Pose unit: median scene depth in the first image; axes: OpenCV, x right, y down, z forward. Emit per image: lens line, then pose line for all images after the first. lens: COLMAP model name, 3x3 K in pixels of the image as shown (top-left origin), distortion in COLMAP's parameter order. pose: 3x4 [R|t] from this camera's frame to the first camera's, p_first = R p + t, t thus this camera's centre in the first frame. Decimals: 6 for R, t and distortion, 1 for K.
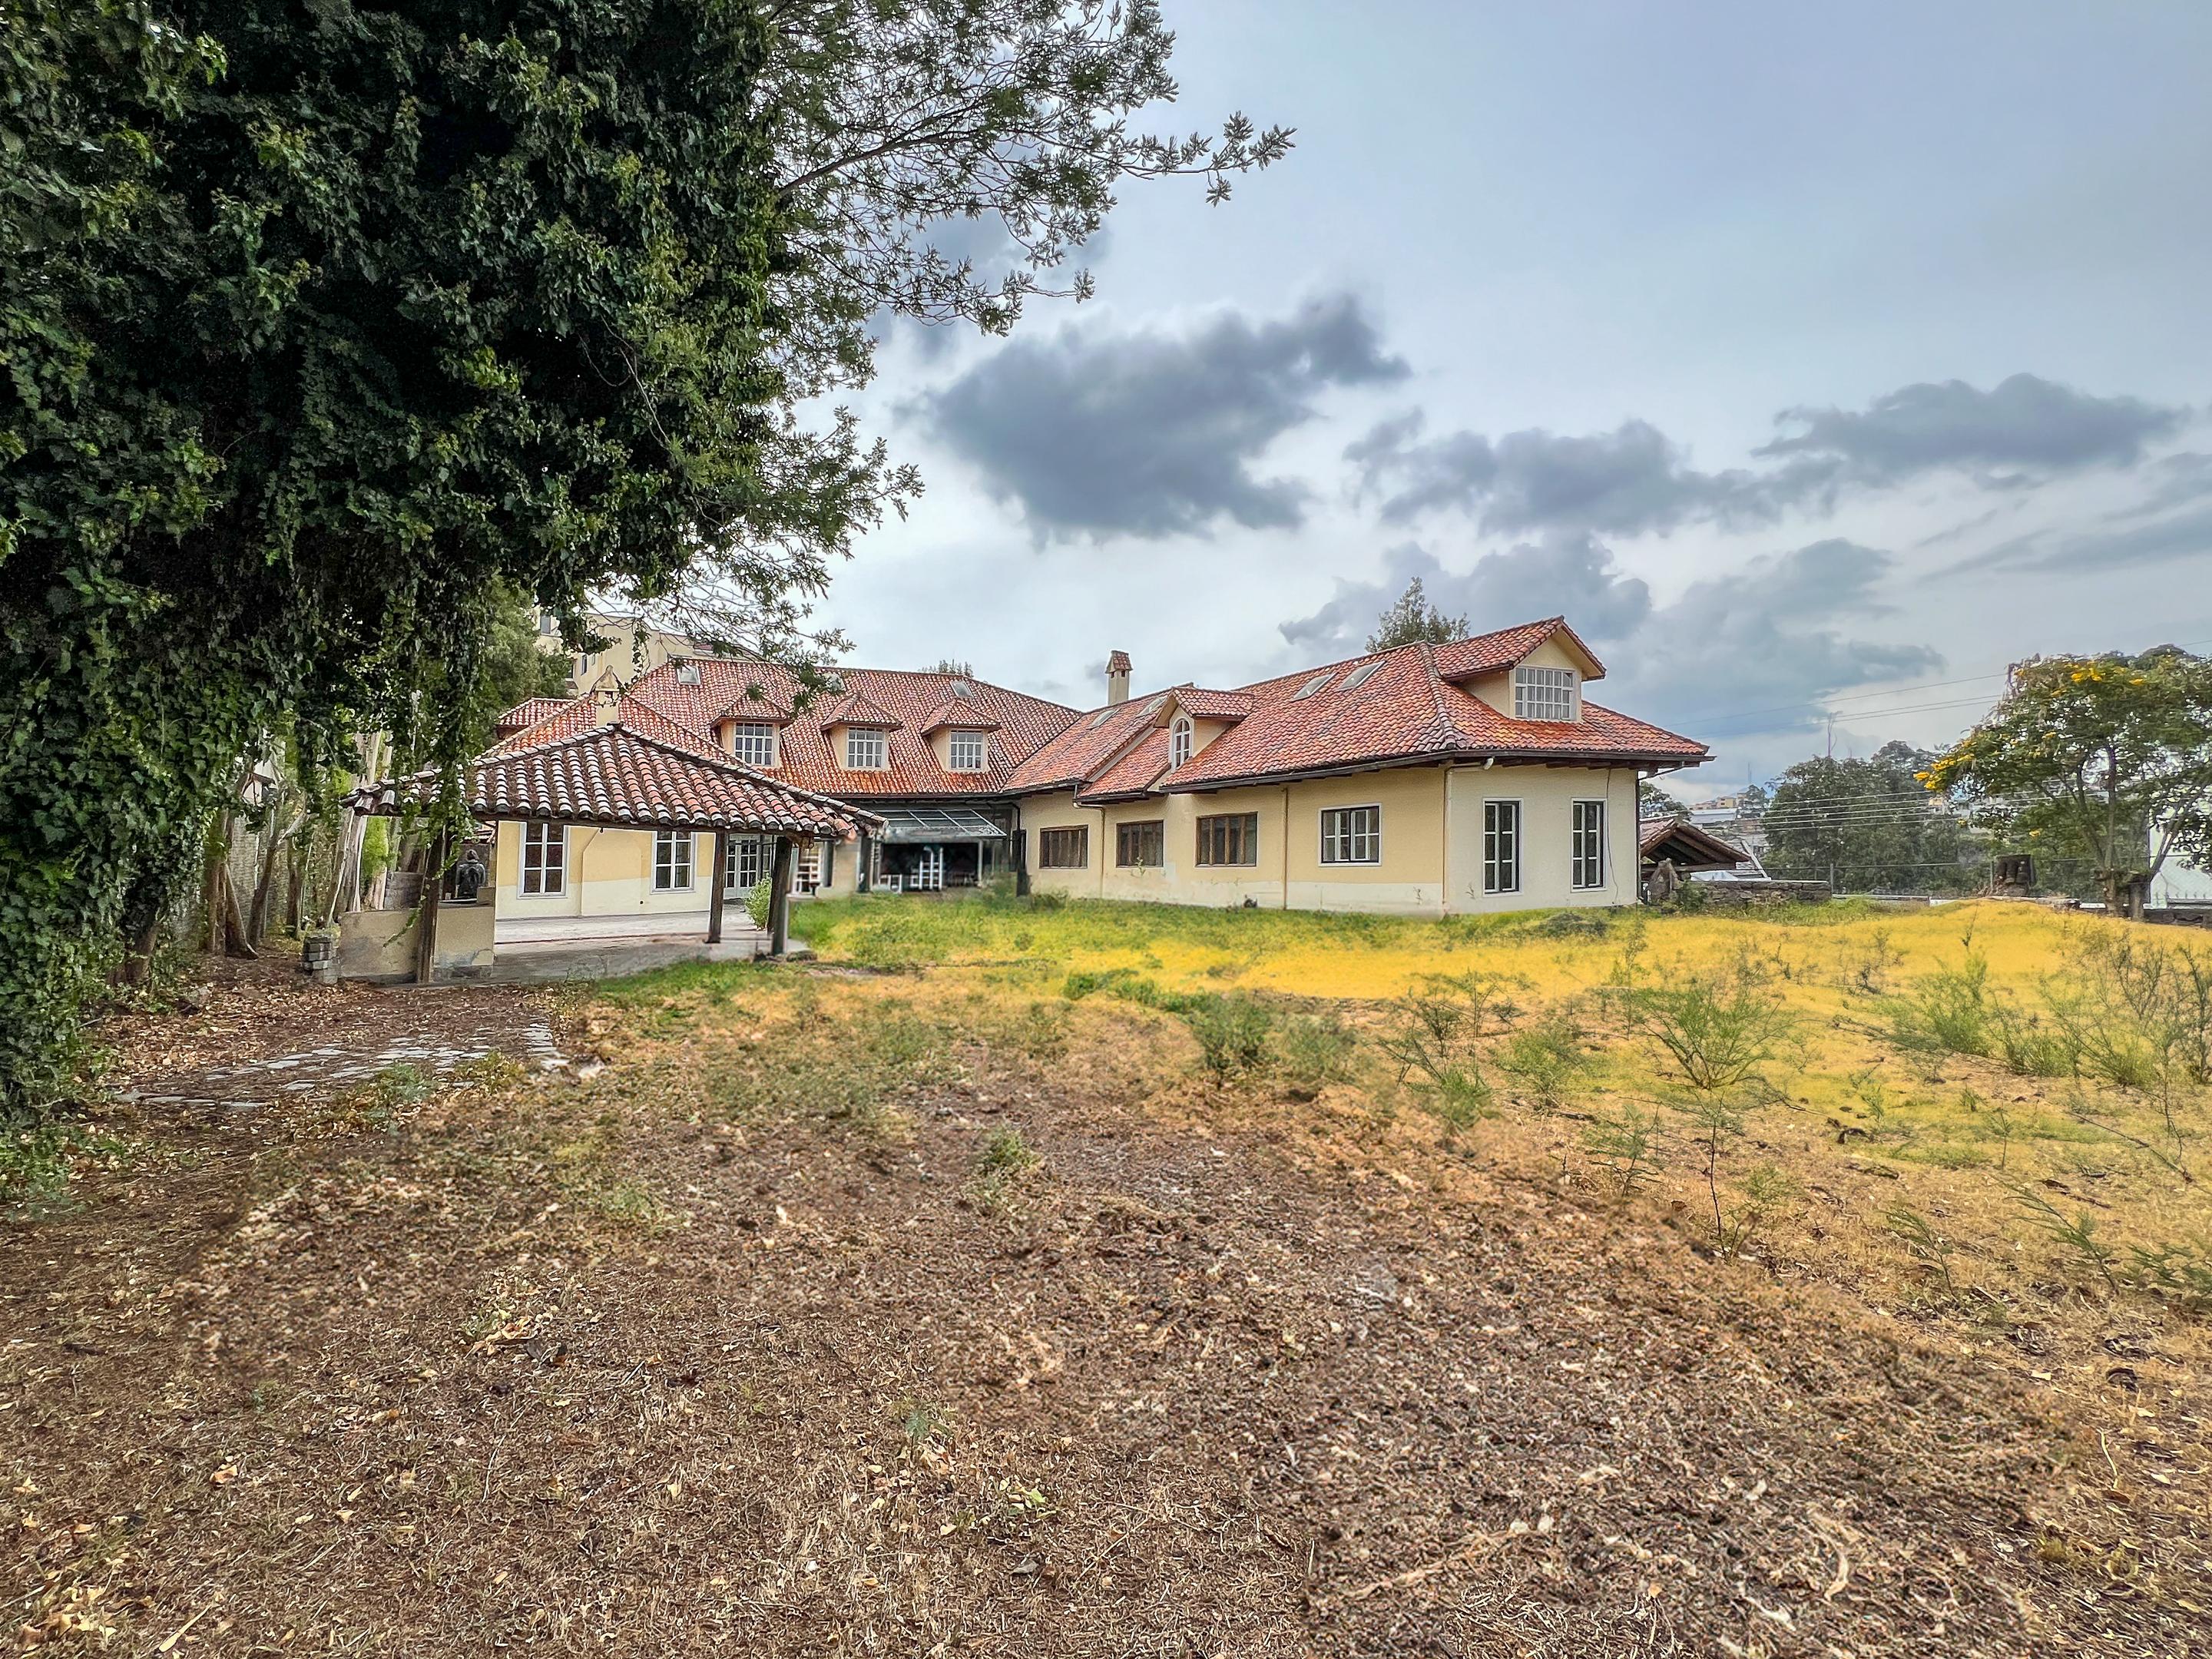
lens RADIAL K [[1026.7, 0, 1106.0], [0, 1026.7, 829.5], [0, 0, 1]] dist [-0.000959, -0.000115]
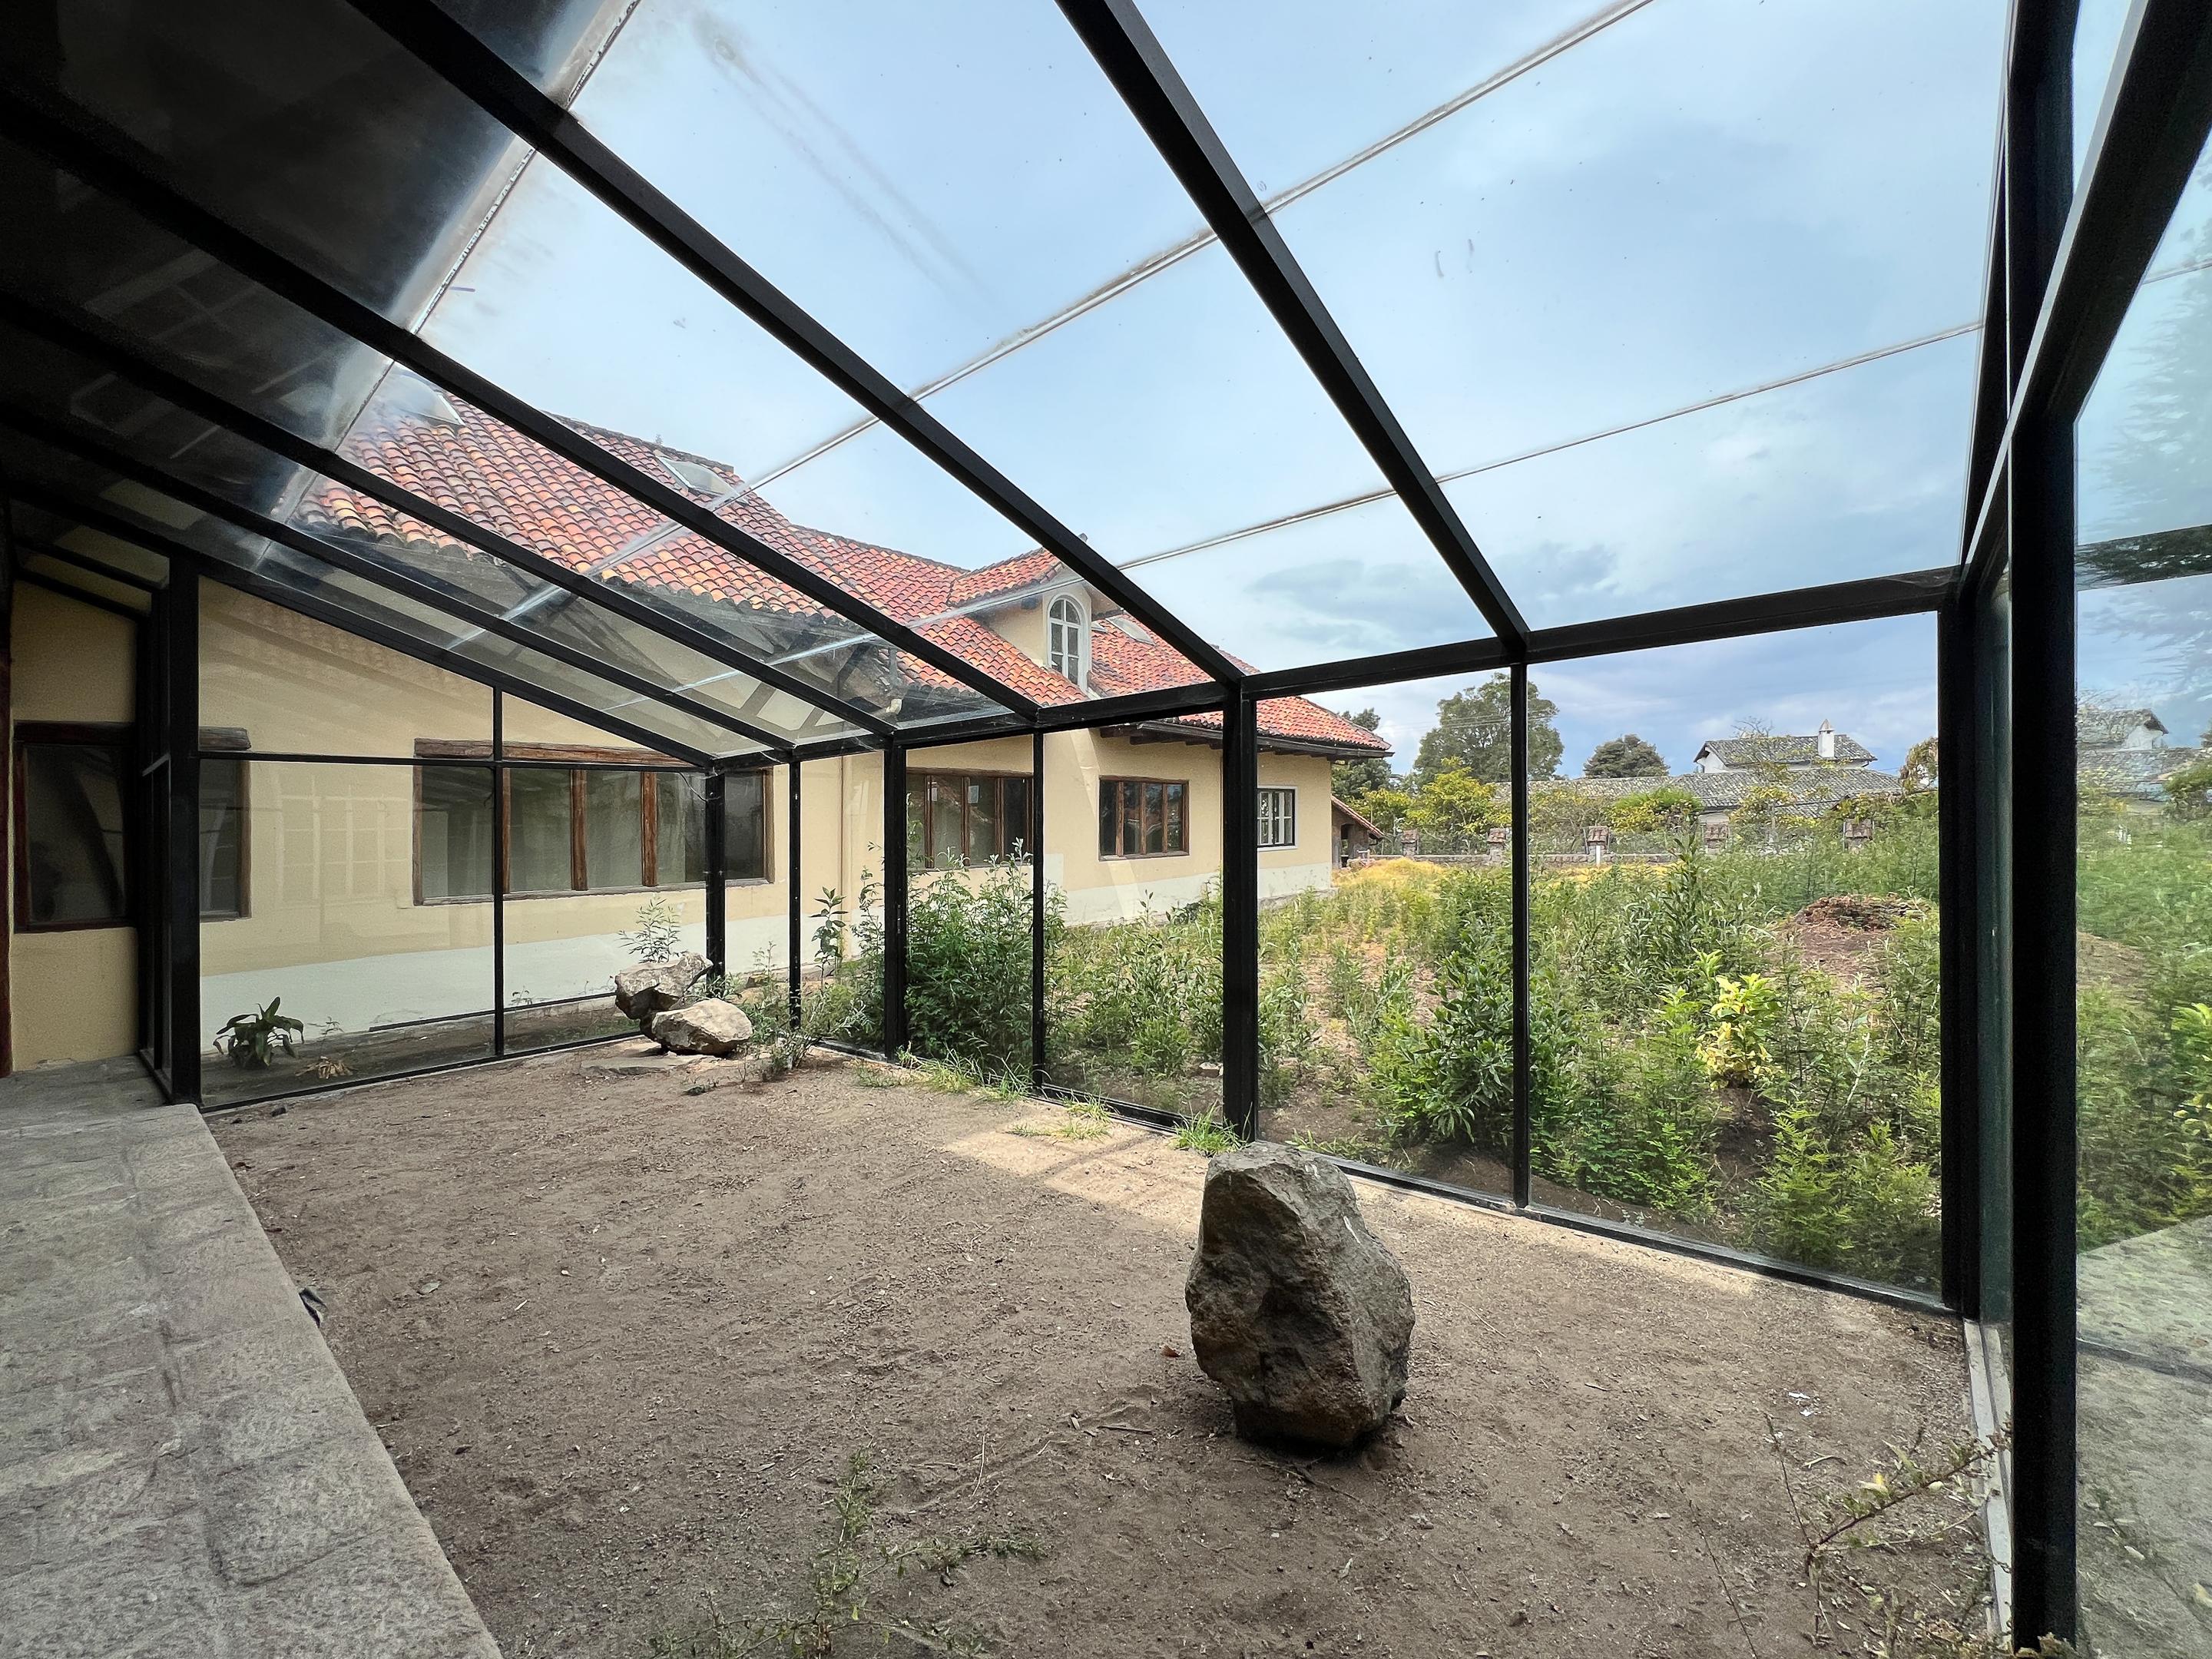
lens RADIAL K [[903.7, 0, 1106.0], [0, 903.7, 829.5], [0, 0, 1]] dist [0.002741, -0.000172]
pose [[-0.360752, 0.035408, 0.931990, -0.387435], [0.010954, 0.999371, -0.033728, 0.035077], [-0.932598, -0.001959, -0.360913, 1.162332]]
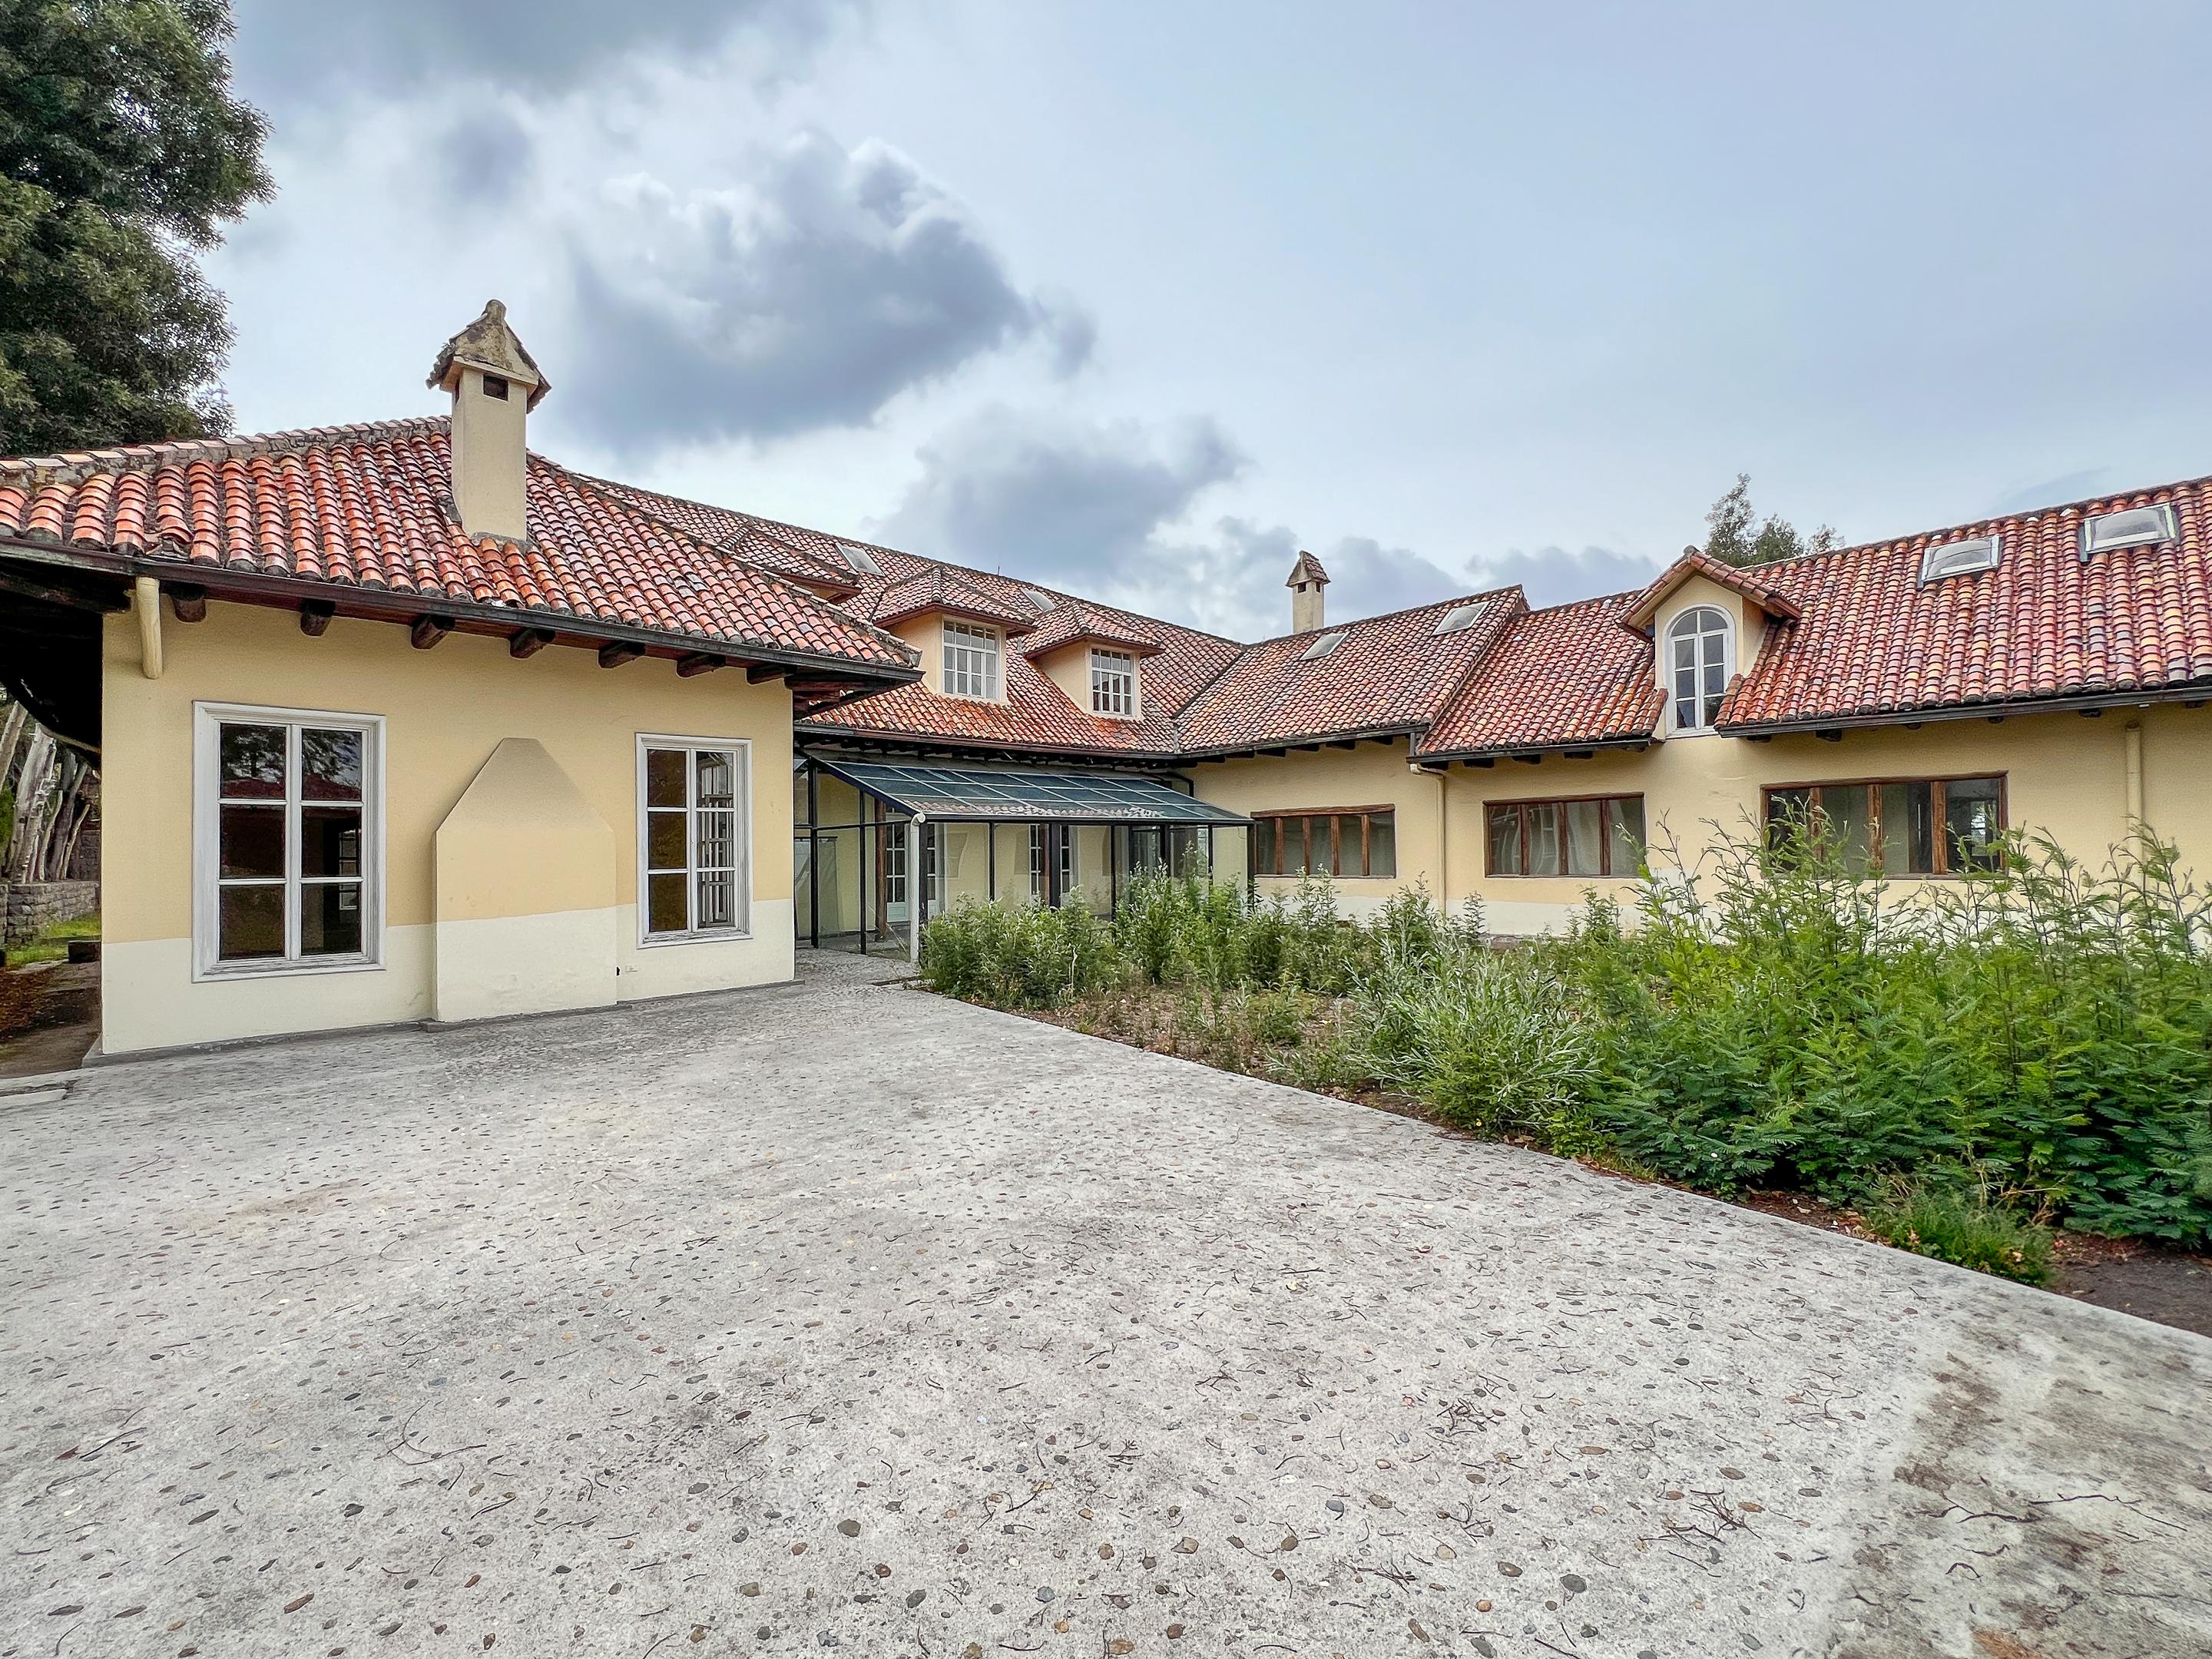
lens RADIAL K [[903.7, 0, 1106.0], [0, 903.7, 829.5], [0, 0, 1]] dist [0.002741, -0.000172]
pose [[0.962746, 0.017129, 0.269863, -0.360601], [-0.014191, 0.999817, -0.012834, 0.020969], [-0.270033, 0.008526, 0.962813, 0.624757]]
